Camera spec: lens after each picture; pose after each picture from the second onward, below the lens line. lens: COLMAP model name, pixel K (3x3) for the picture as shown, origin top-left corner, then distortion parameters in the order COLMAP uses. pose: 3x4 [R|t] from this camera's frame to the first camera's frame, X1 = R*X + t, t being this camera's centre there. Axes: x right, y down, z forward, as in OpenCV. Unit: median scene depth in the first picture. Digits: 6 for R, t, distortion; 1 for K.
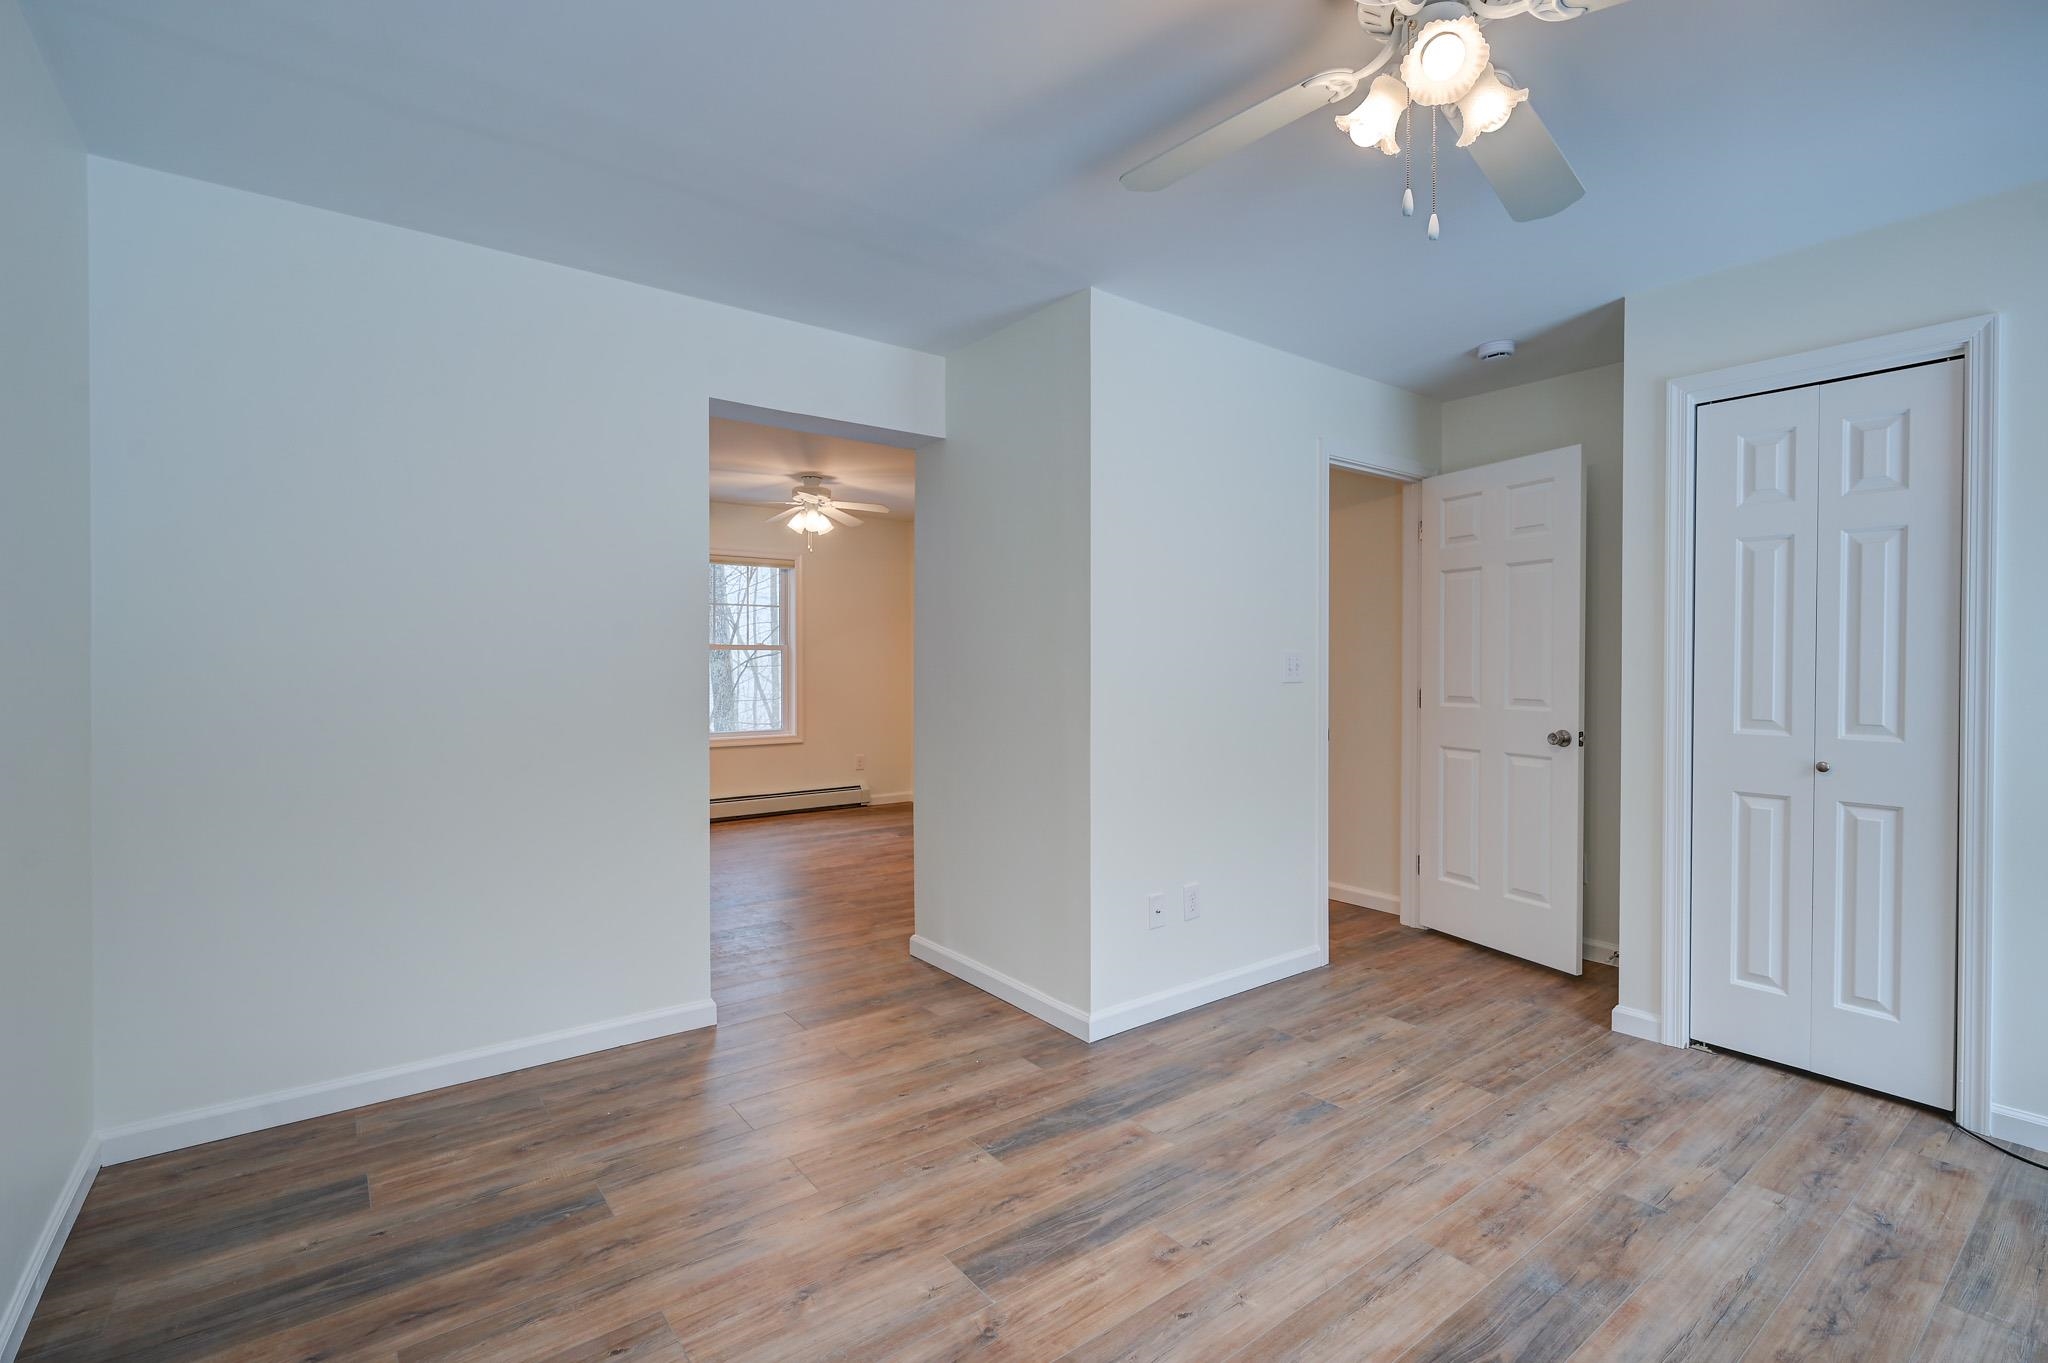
lens RADIAL K [[927.1, 0, 1043.6], [0, 927.1, 673.9], [0, 0, 1]] dist [-0.002902, 0.000621]
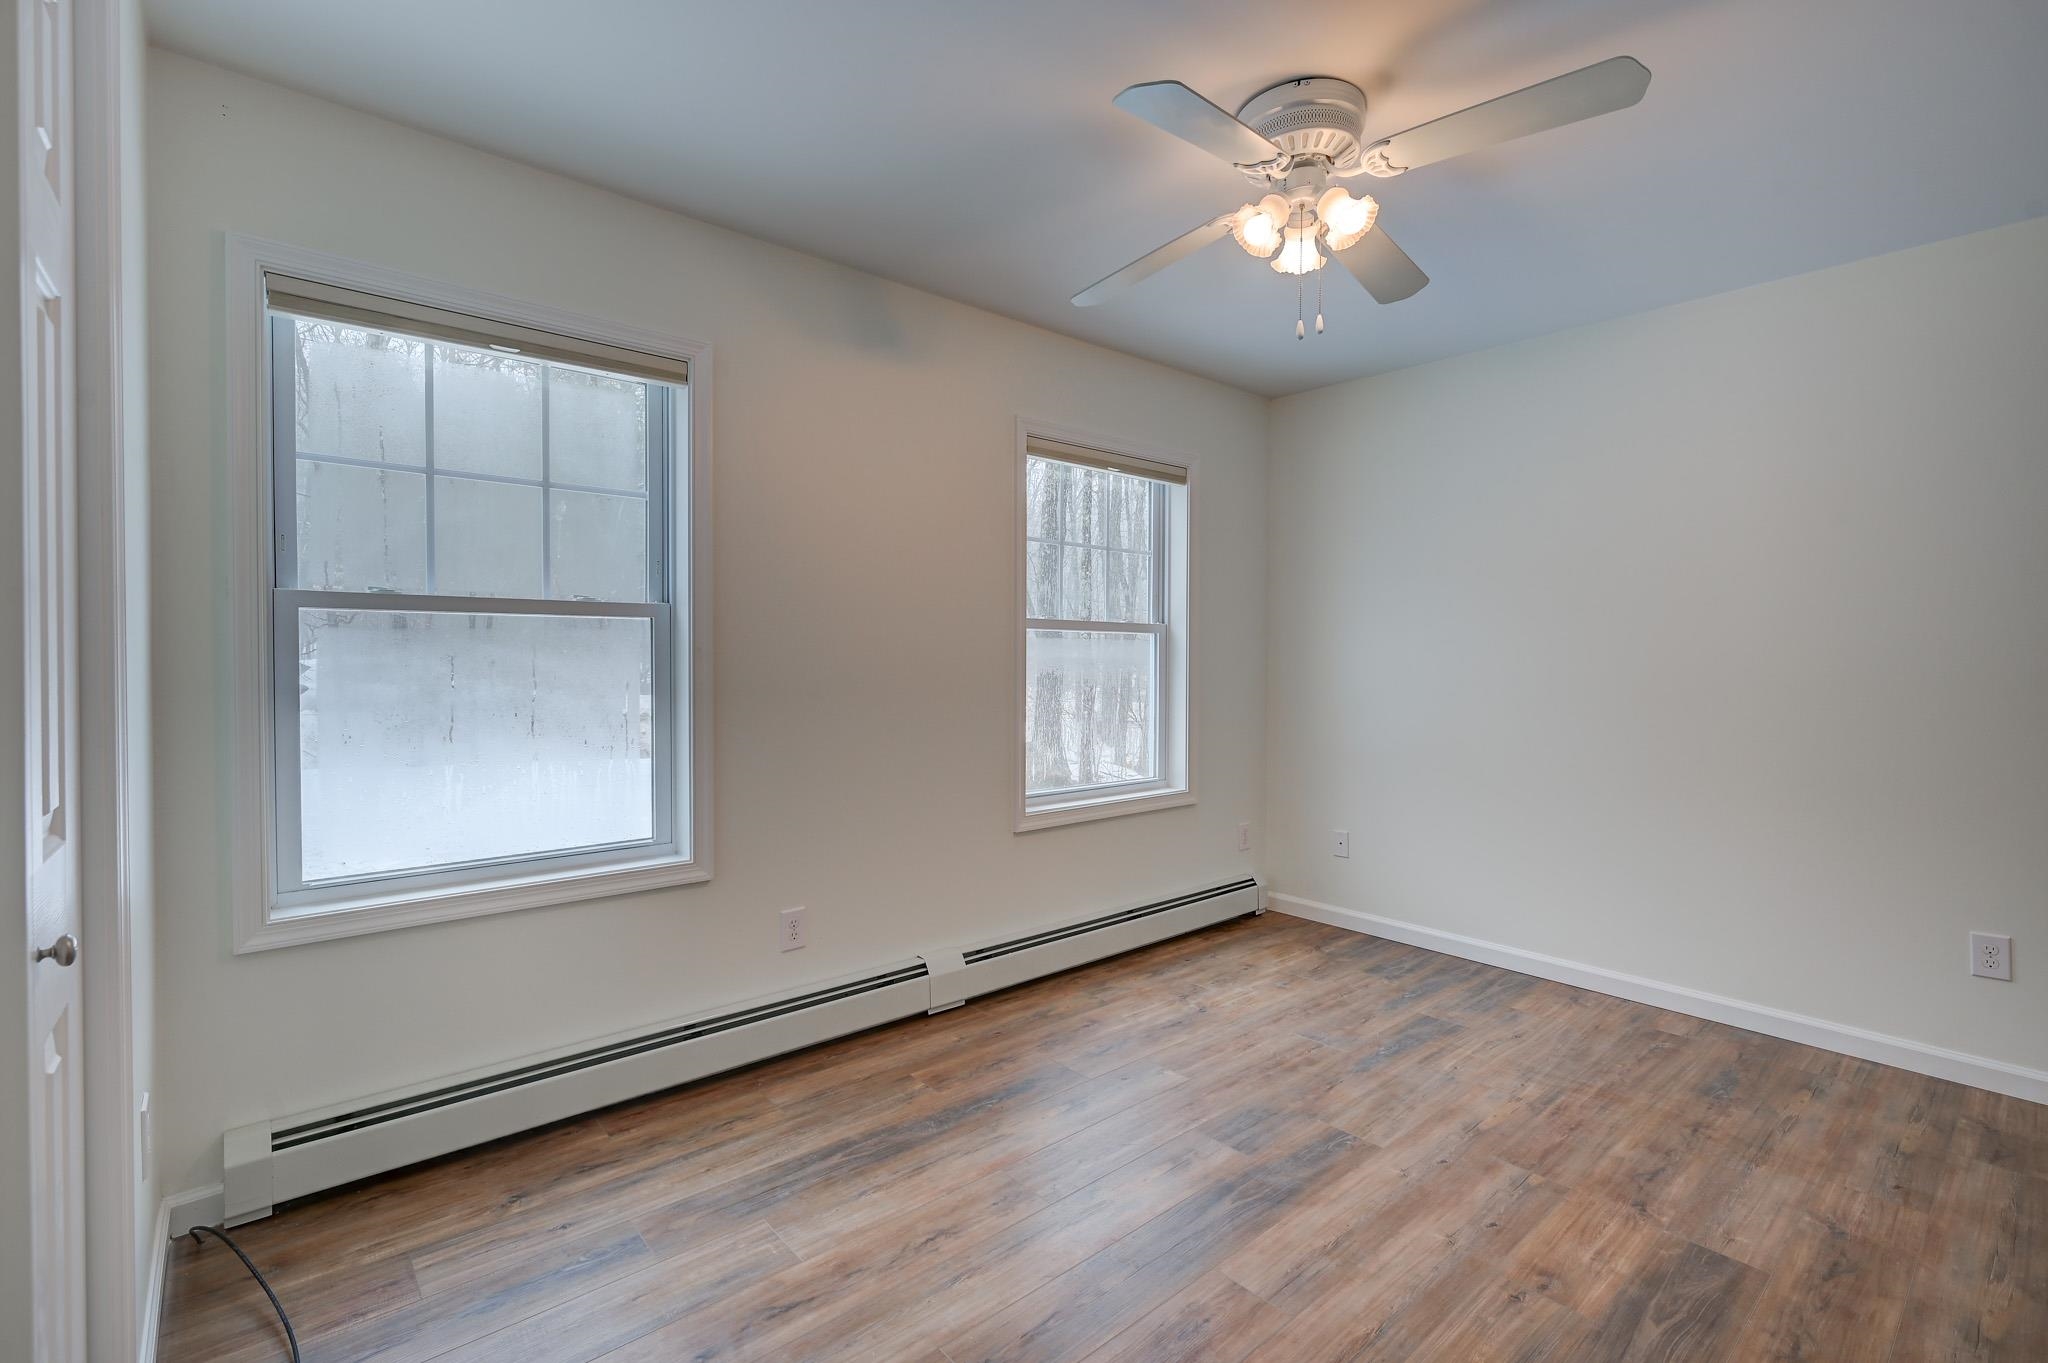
lens RADIAL K [[927.1, 0, 1035.2], [0, 927.1, 669.3], [0, 0, 1]] dist [-0.002902, 0.000621]
pose [[-0.998706, -0.007447, -0.050314, 0.536305], [-0.008769, 0.999621, 0.026089, -0.015619], [0.050100, 0.026496, -0.998393, 1.440043]]
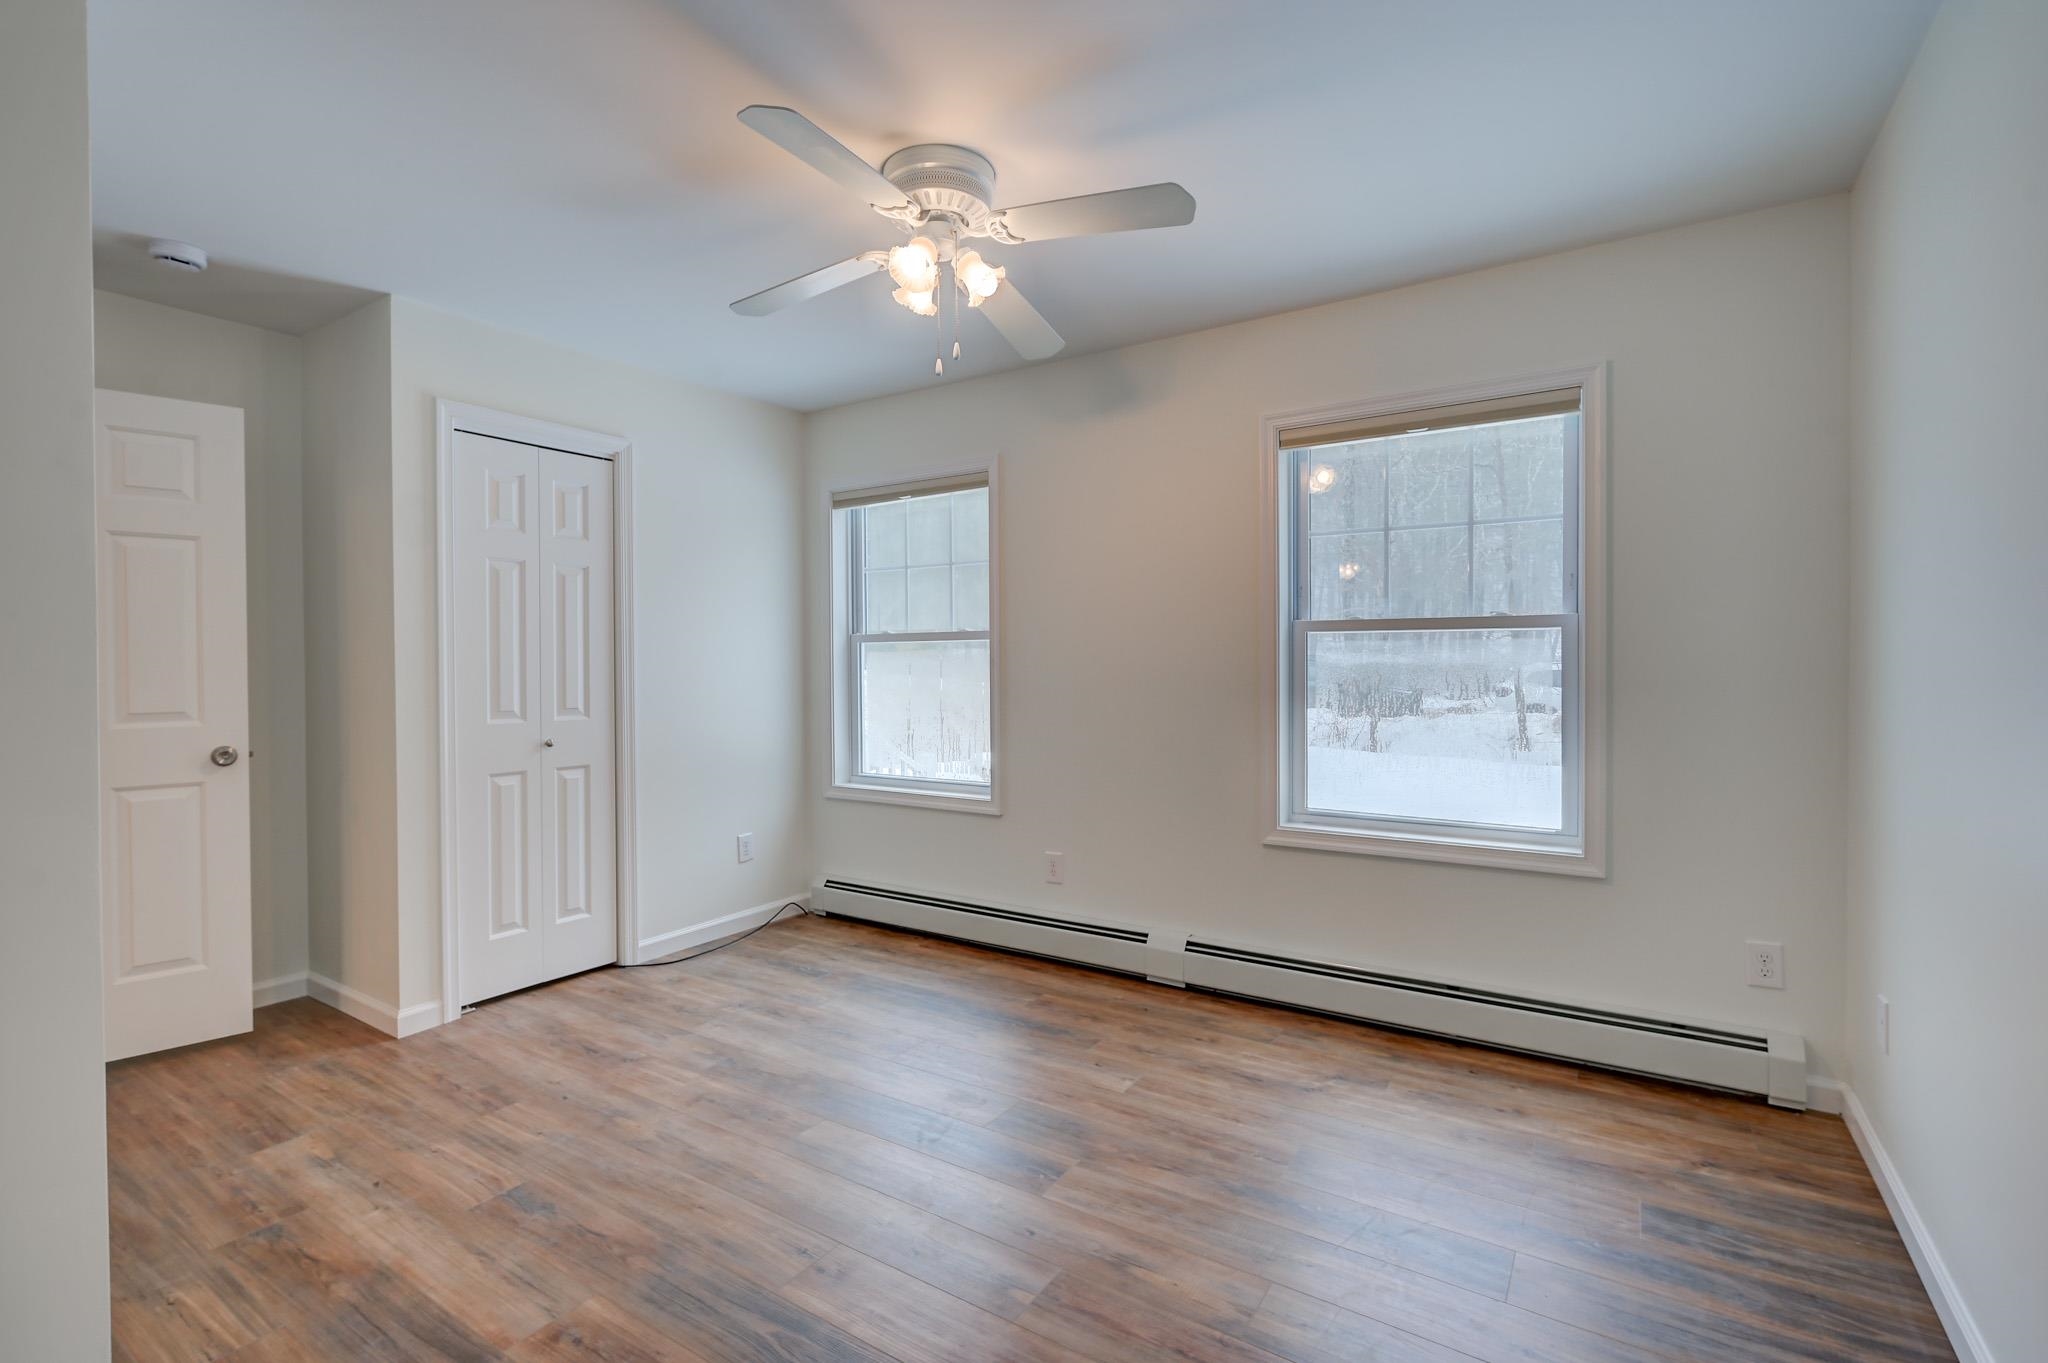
lens RADIAL K [[927.1, 0, 1014.2], [0, 927.1, 672.3], [0, 0, 1]] dist [-0.002902, 0.000621]
pose [[-0.314877, -0.012452, 0.949051, -0.638709], [0.014896, 0.999726, 0.018060, -0.014199], [-0.949016, 0.019824, -0.314605, 0.837772]]
